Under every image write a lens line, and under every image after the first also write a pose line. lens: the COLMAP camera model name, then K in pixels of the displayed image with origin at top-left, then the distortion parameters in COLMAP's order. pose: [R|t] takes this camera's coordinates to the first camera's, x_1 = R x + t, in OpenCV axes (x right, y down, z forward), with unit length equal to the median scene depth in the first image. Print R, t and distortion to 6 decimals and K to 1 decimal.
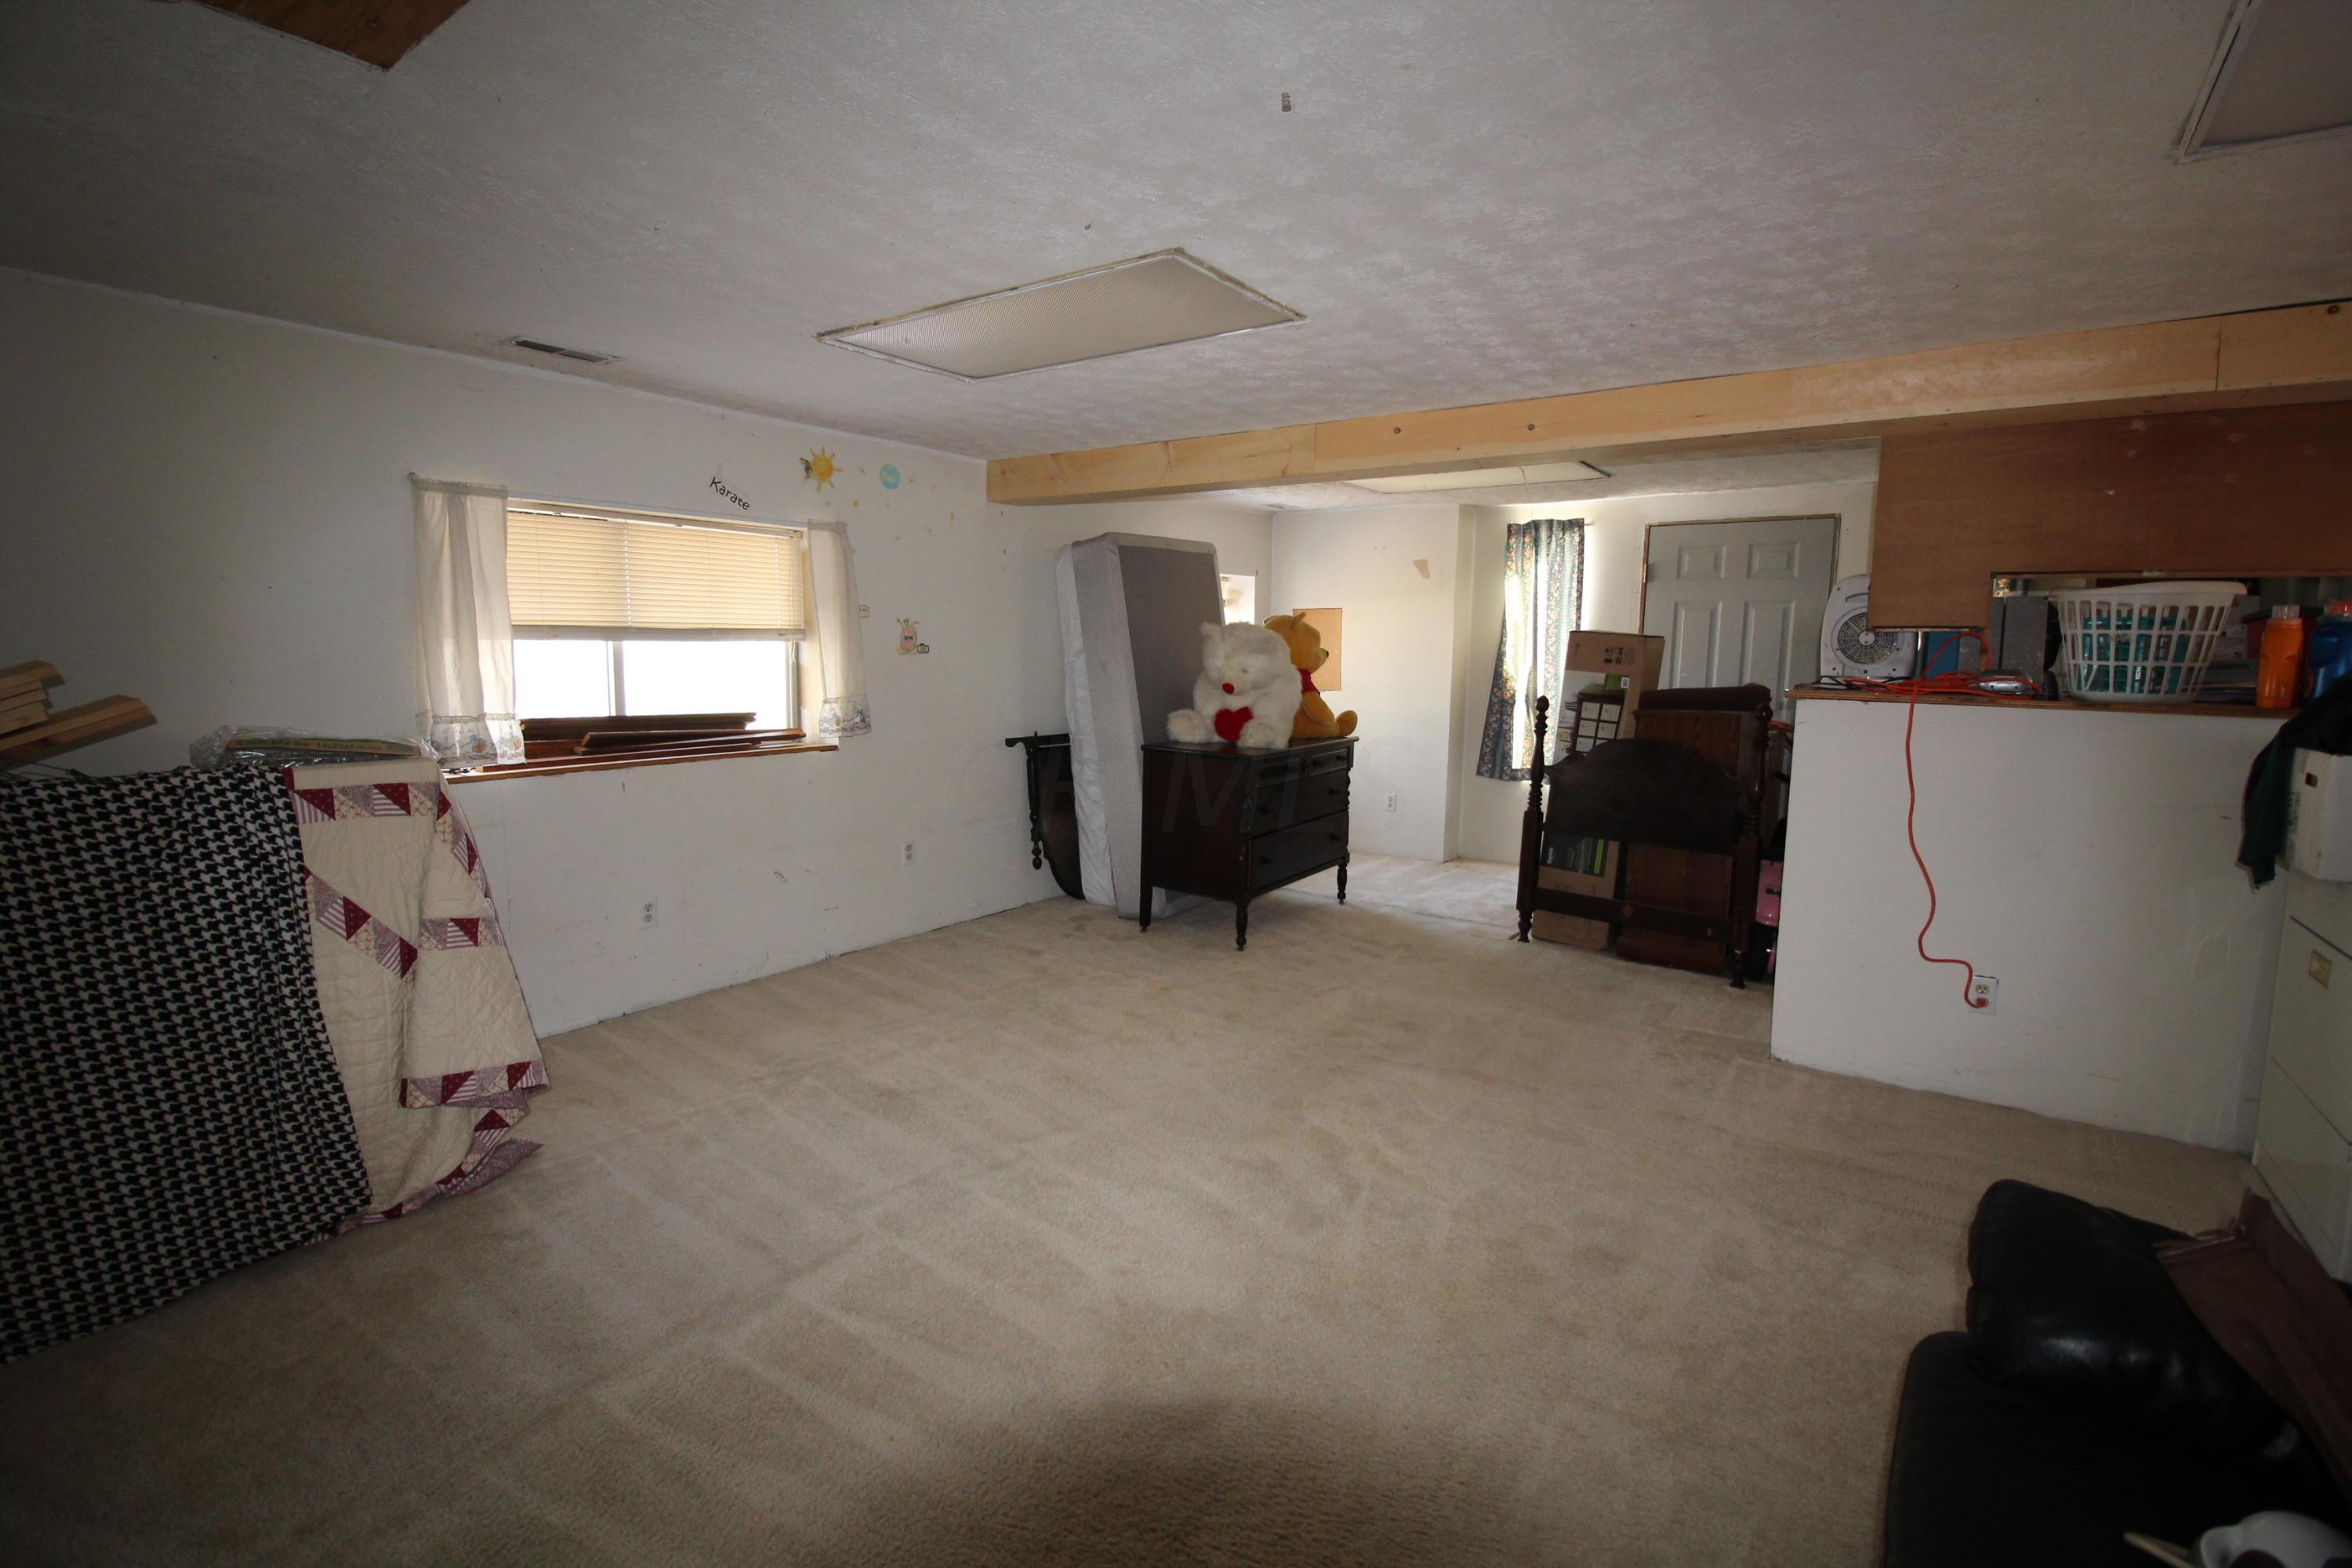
lens RADIAL K [[1079.3, 0, 1179.3], [0, 1079.3, 779.7], [0, 0, 1]] dist [-0.007127, -0.009774]
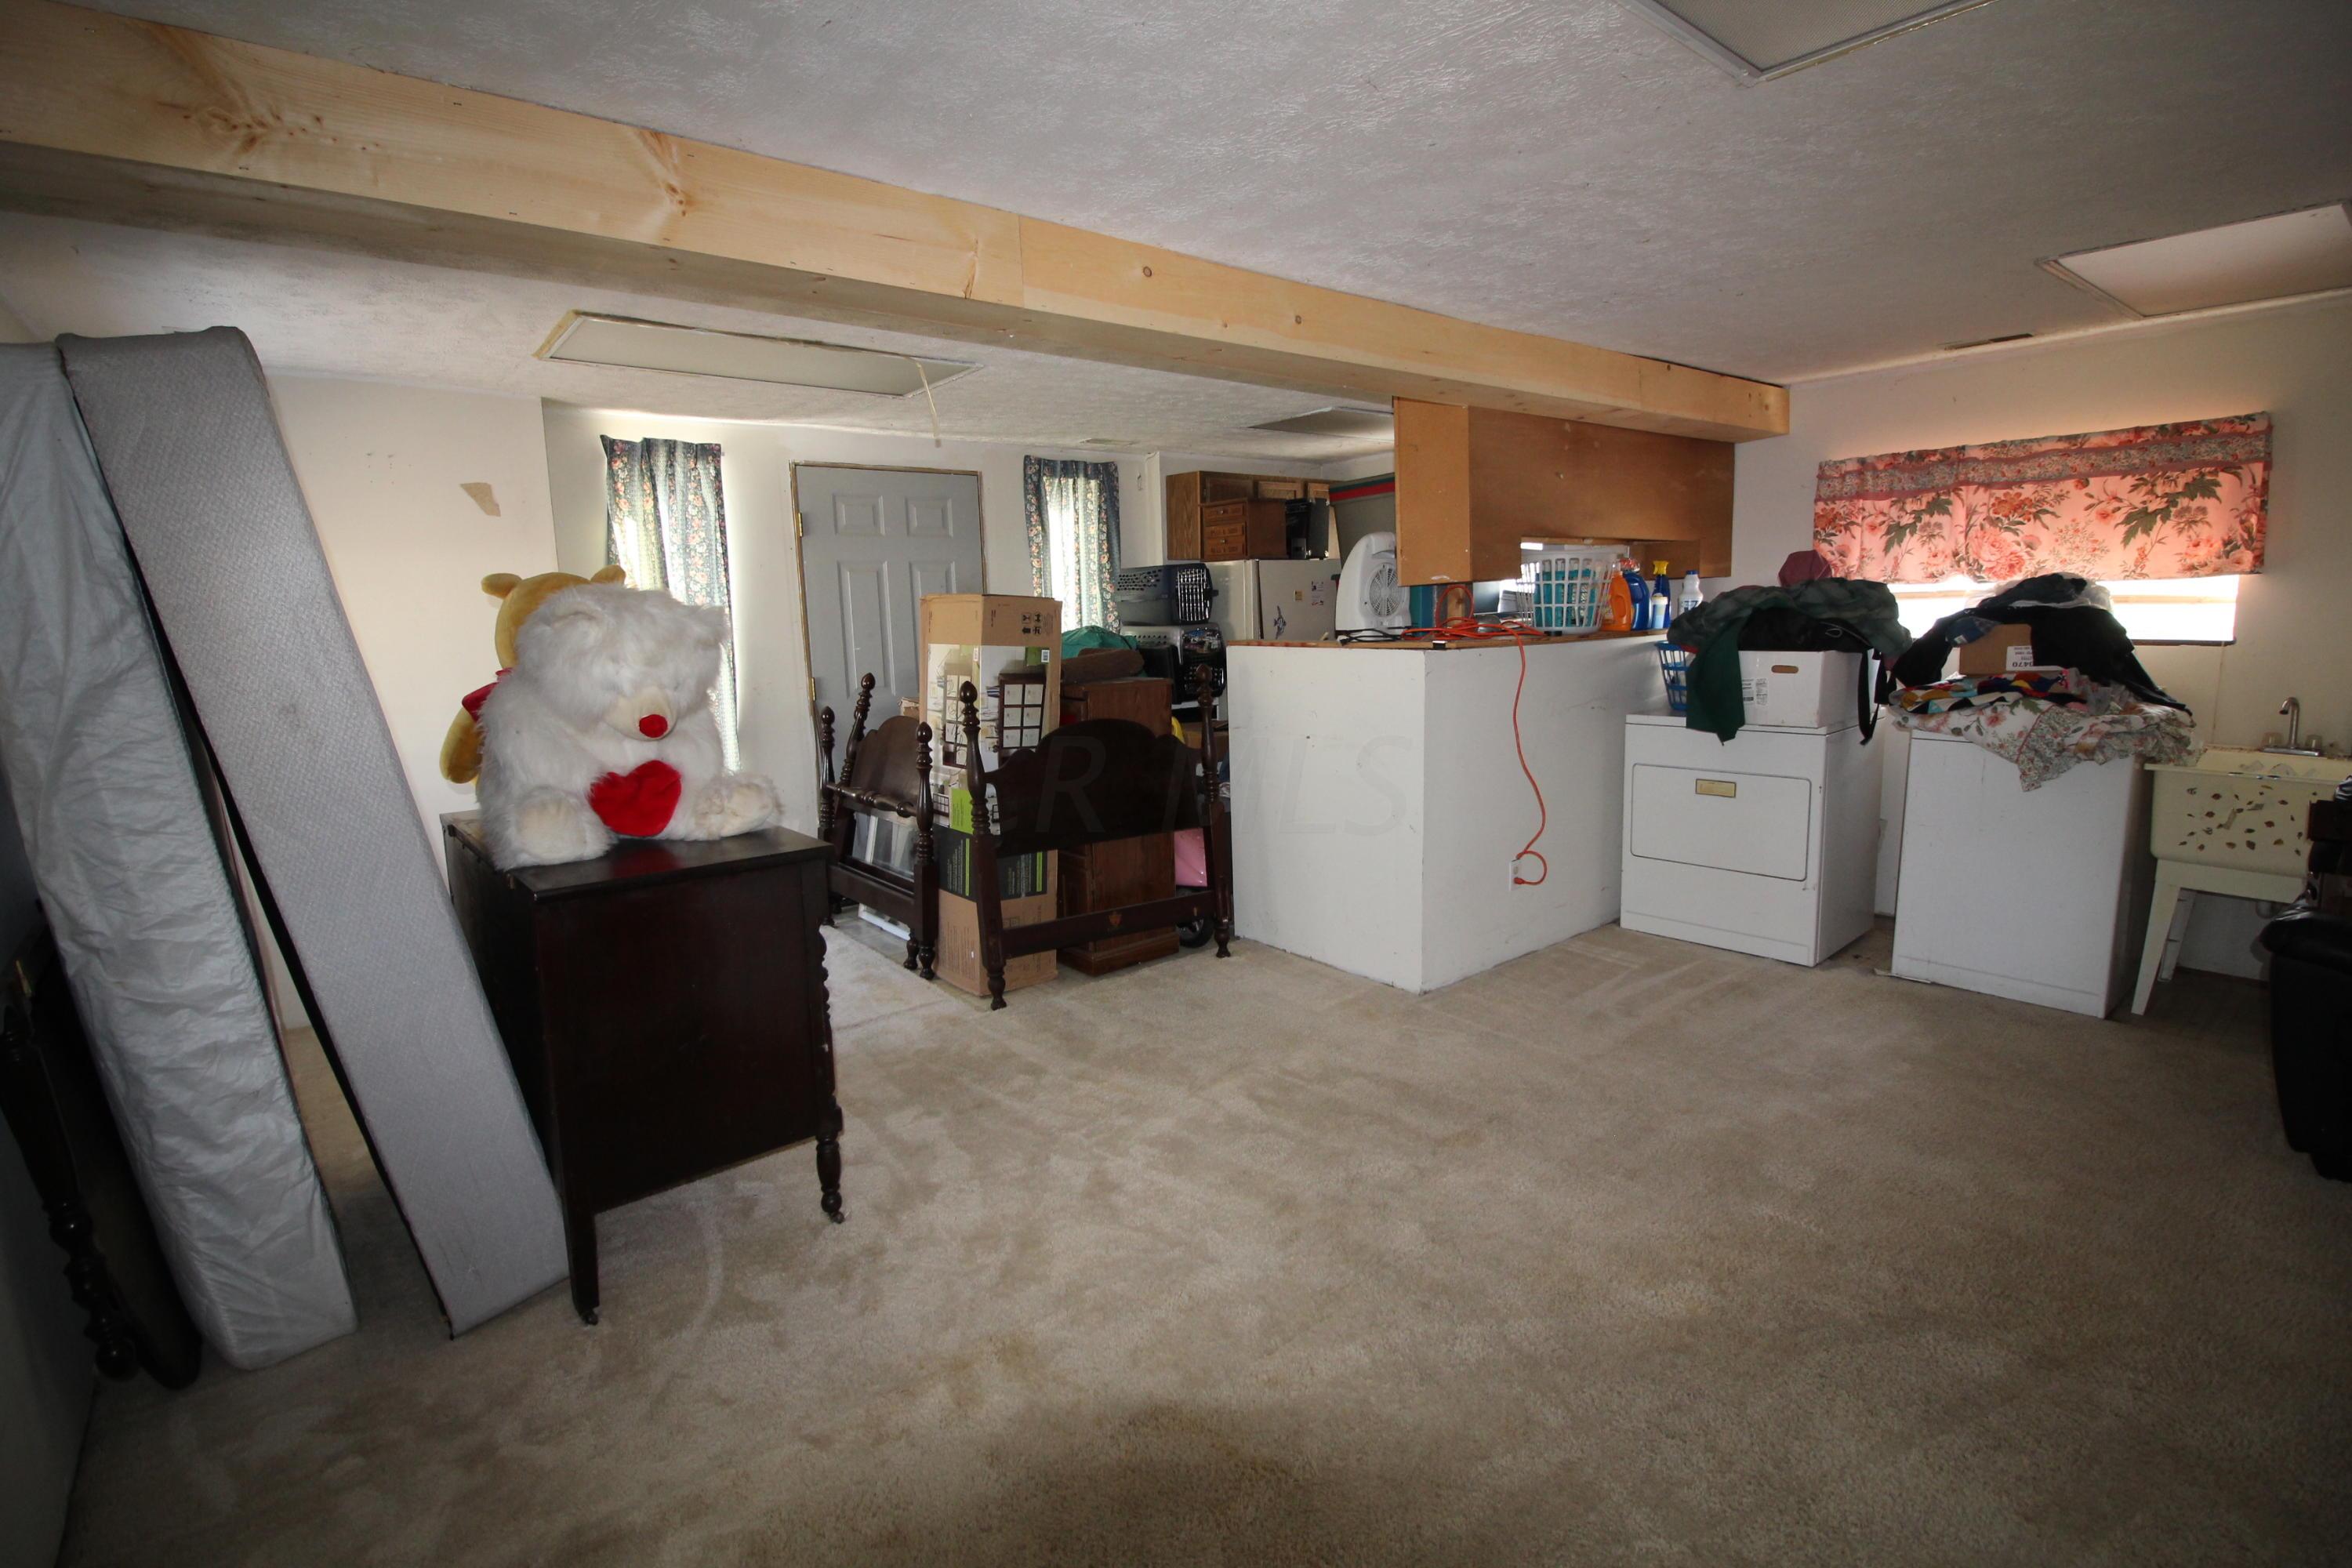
lens RADIAL K [[1079.3, 0, 1178.7], [0, 1079.3, 776.9], [0, 0, 1]] dist [-0.007127, -0.009774]
pose [[0.246242, -0.171016, 0.954001, -0.348827], [0.153595, 0.978757, 0.135809, -0.092619], [-0.956961, 0.113088, 0.267278, 0.669342]]
